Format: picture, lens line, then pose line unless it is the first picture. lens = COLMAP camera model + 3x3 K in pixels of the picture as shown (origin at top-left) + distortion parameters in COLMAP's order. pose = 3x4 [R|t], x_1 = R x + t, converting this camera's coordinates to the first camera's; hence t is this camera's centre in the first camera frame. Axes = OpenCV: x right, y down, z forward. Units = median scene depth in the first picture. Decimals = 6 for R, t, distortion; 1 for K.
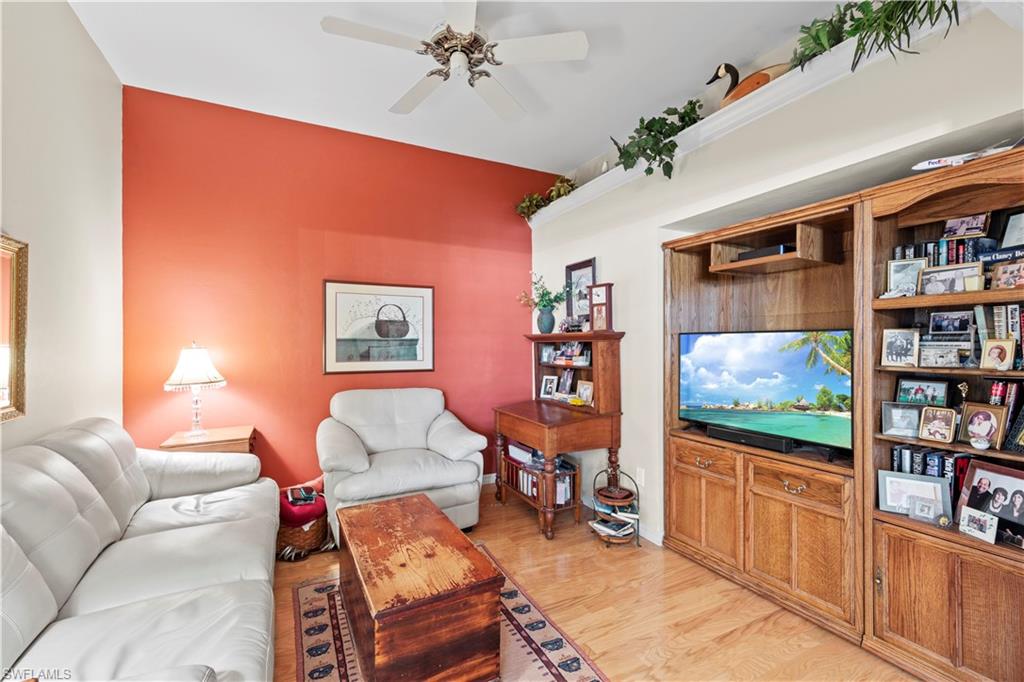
lens RADIAL K [[431.9, 0, 512.0], [0, 431.9, 341.0], [0, 0, 1]] dist [-0.000555, -0.000143]
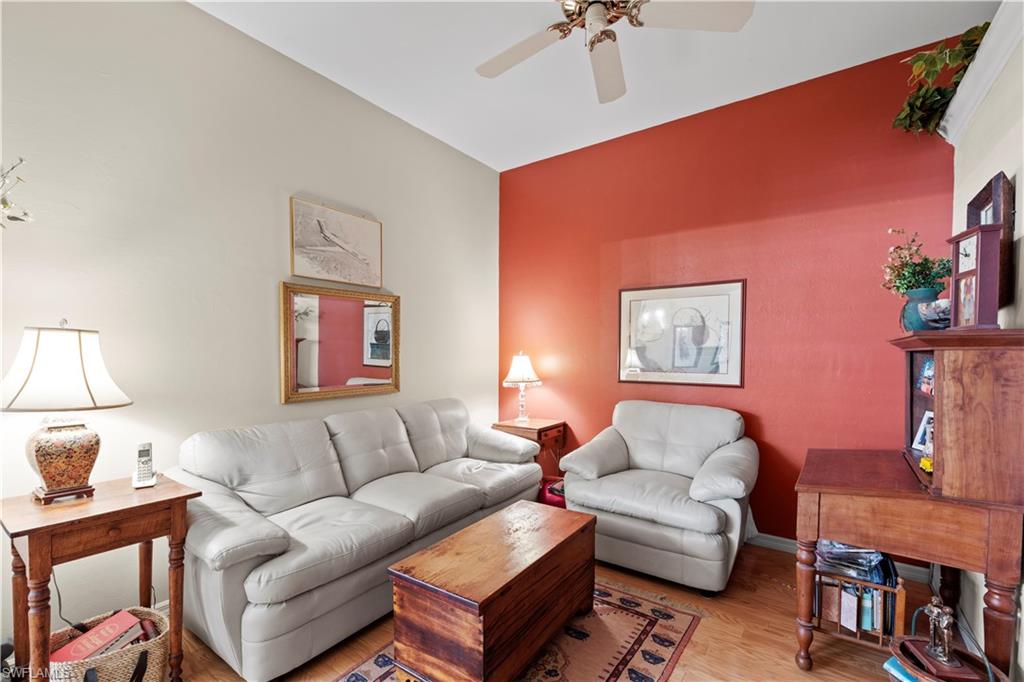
lens RADIAL K [[445.6, 0, 510.9], [0, 445.6, 365.4], [0, 0, 1]] dist [0.001229, -0.000050]
pose [[0.455687, 0.029245, -0.889659, 0.429711], [0.002575, 0.999413, 0.034172, 0.000038], [0.890136, -0.017863, 0.455344, 0.324537]]
